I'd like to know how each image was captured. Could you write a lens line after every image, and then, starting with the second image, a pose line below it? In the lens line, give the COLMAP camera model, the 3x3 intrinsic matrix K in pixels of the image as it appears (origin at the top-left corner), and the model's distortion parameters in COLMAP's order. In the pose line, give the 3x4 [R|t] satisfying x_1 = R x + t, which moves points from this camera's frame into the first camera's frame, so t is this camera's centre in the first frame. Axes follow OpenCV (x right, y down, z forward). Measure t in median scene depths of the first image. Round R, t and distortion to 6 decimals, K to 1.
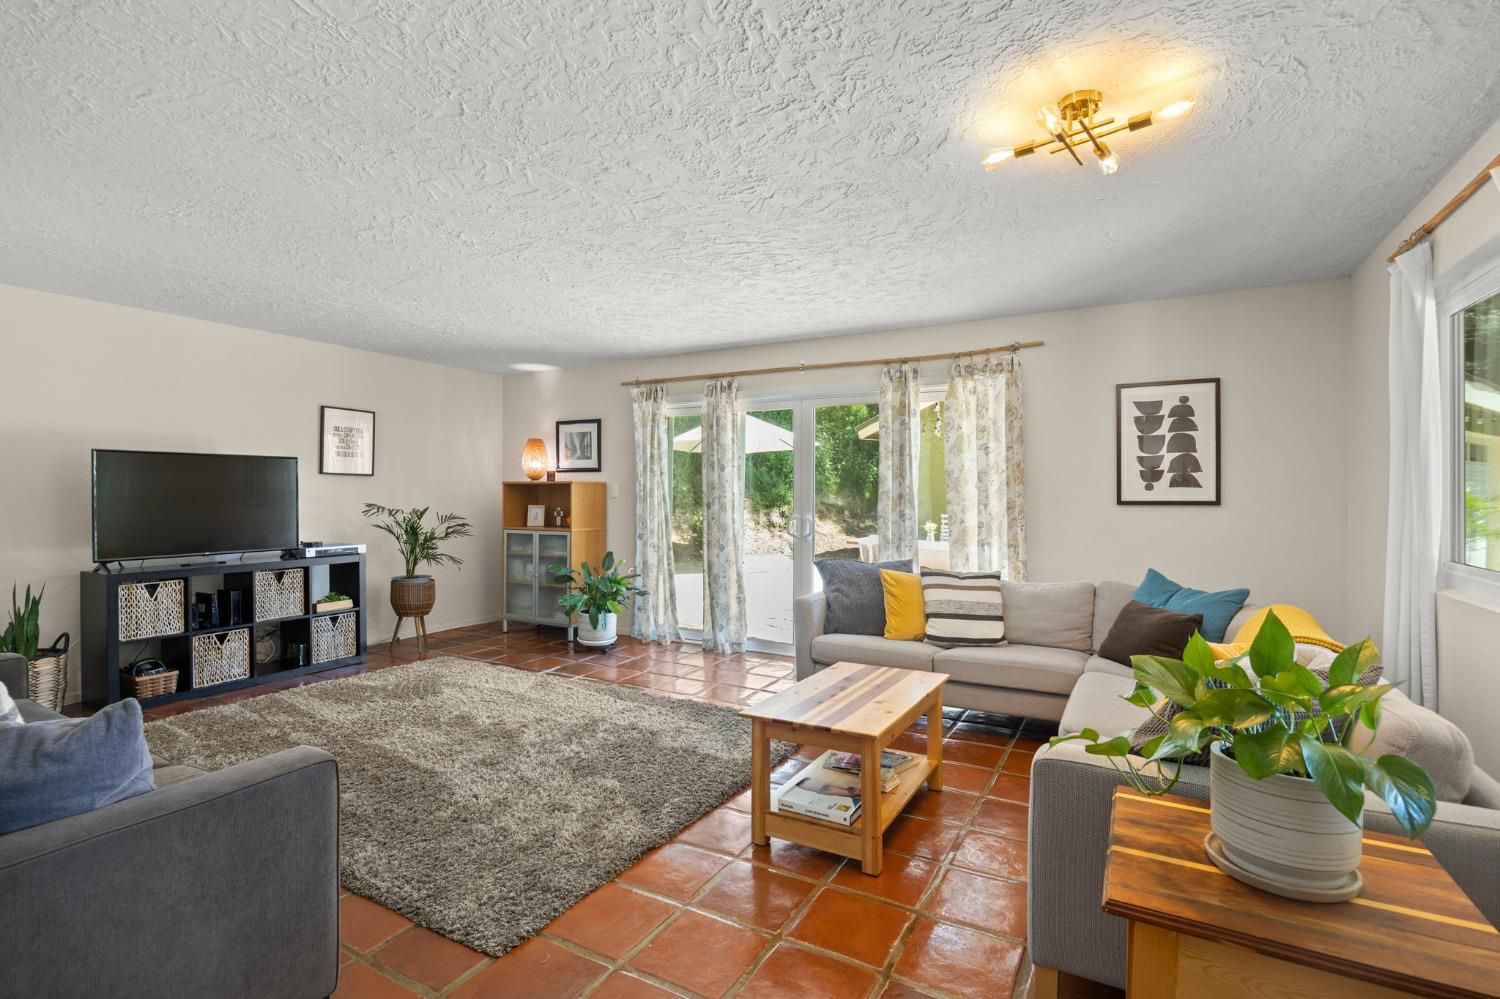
lens RADIAL K [[683.3, 0, 755.4], [0, 683.3, 523.5], [0, 0, 1]] dist [-0.012718, 0.000177]
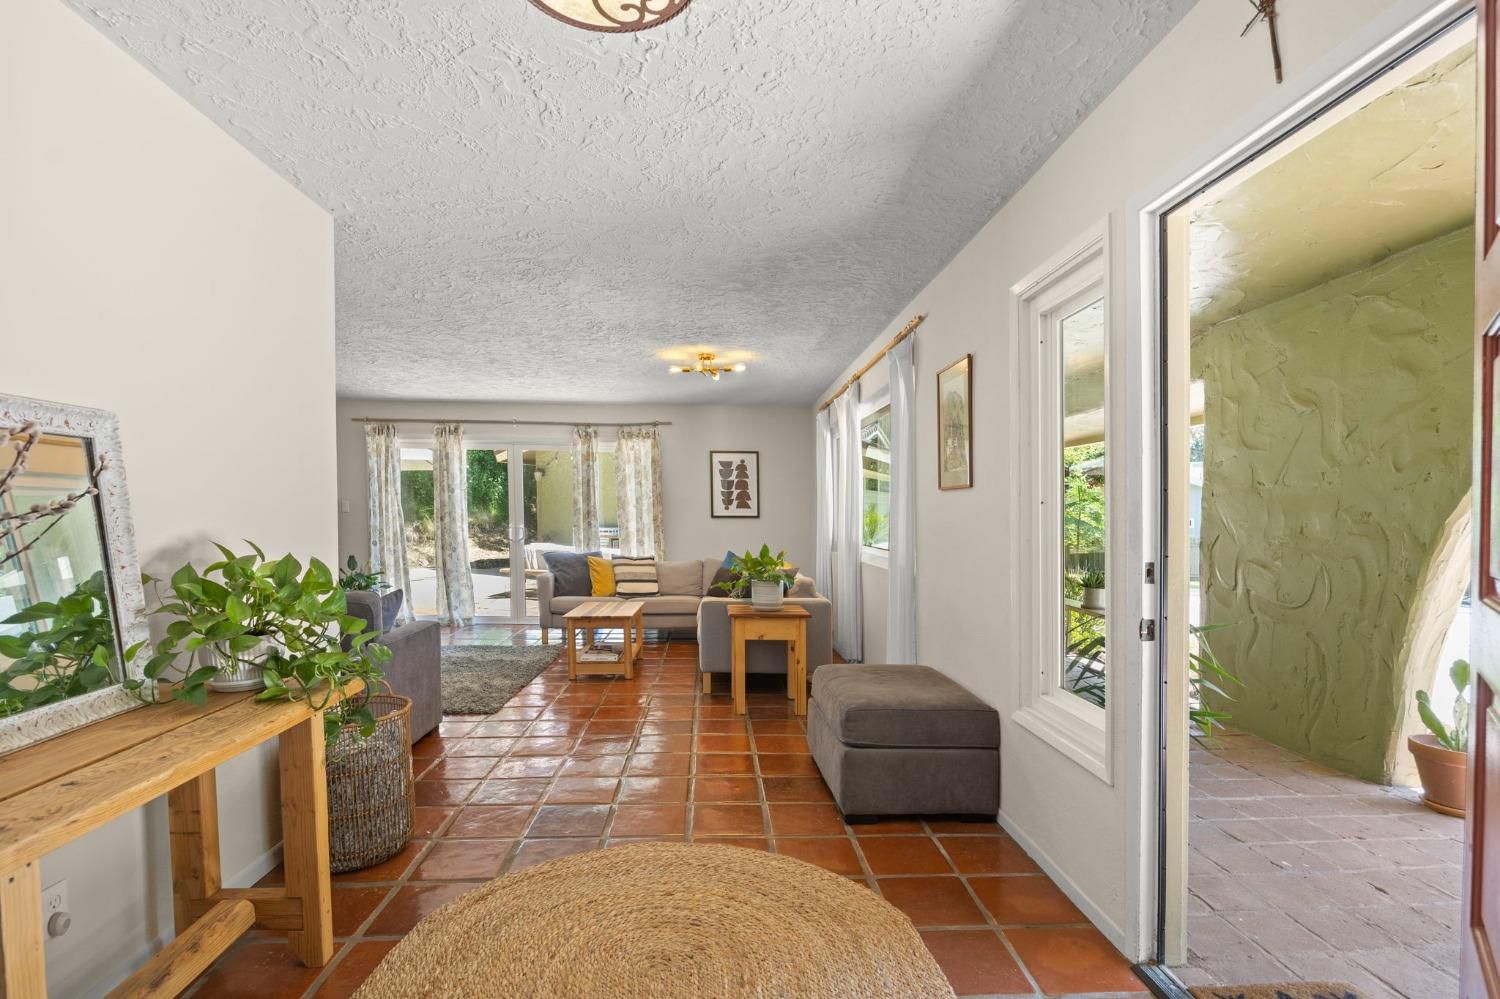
lens RADIAL K [[675.4, 0, 750.0], [0, 675.4, 499.5], [0, 0, 1]] dist [-0.010930, -0.000636]
pose [[0.840008, 0.016863, 0.542313, -0.339490], [0.015846, 0.998328, -0.055587, 0.024141], [-0.542343, 0.055287, 0.838336, -0.534543]]
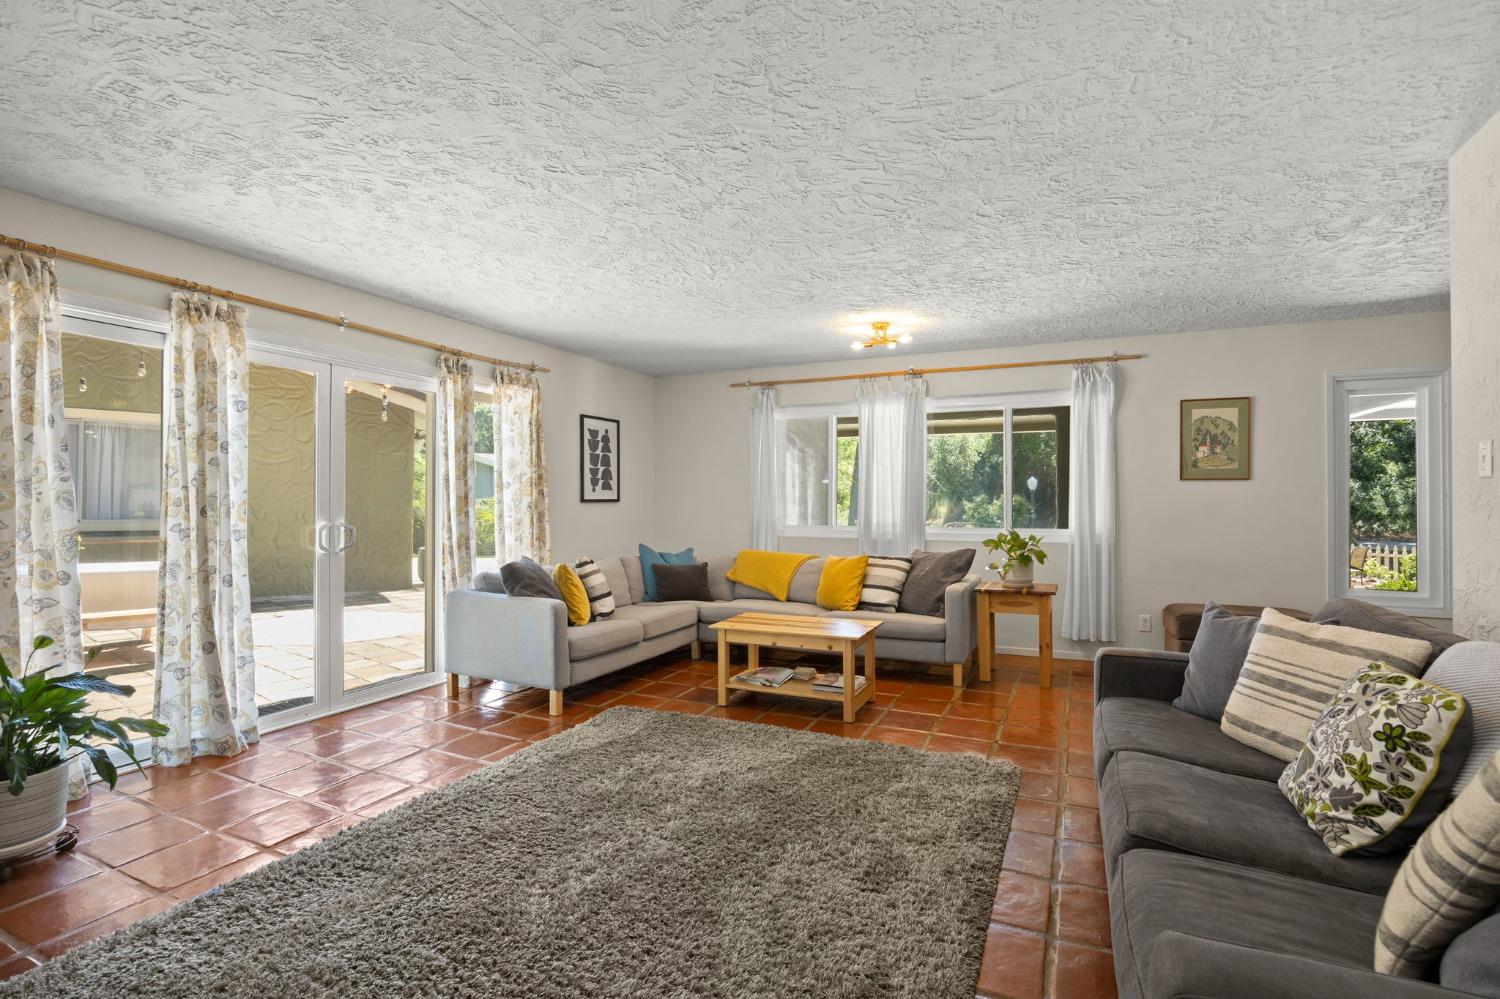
lens RADIAL K [[675.4, 0, 750.0], [0, 675.4, 499.5], [0, 0, 1]] dist [-0.010930, -0.000636]
pose [[-0.043292, -0.002234, 0.999060, -0.825279], [0.041218, 0.999142, 0.004020, -0.024472], [-0.998212, 0.041353, -0.043162, 0.717996]]
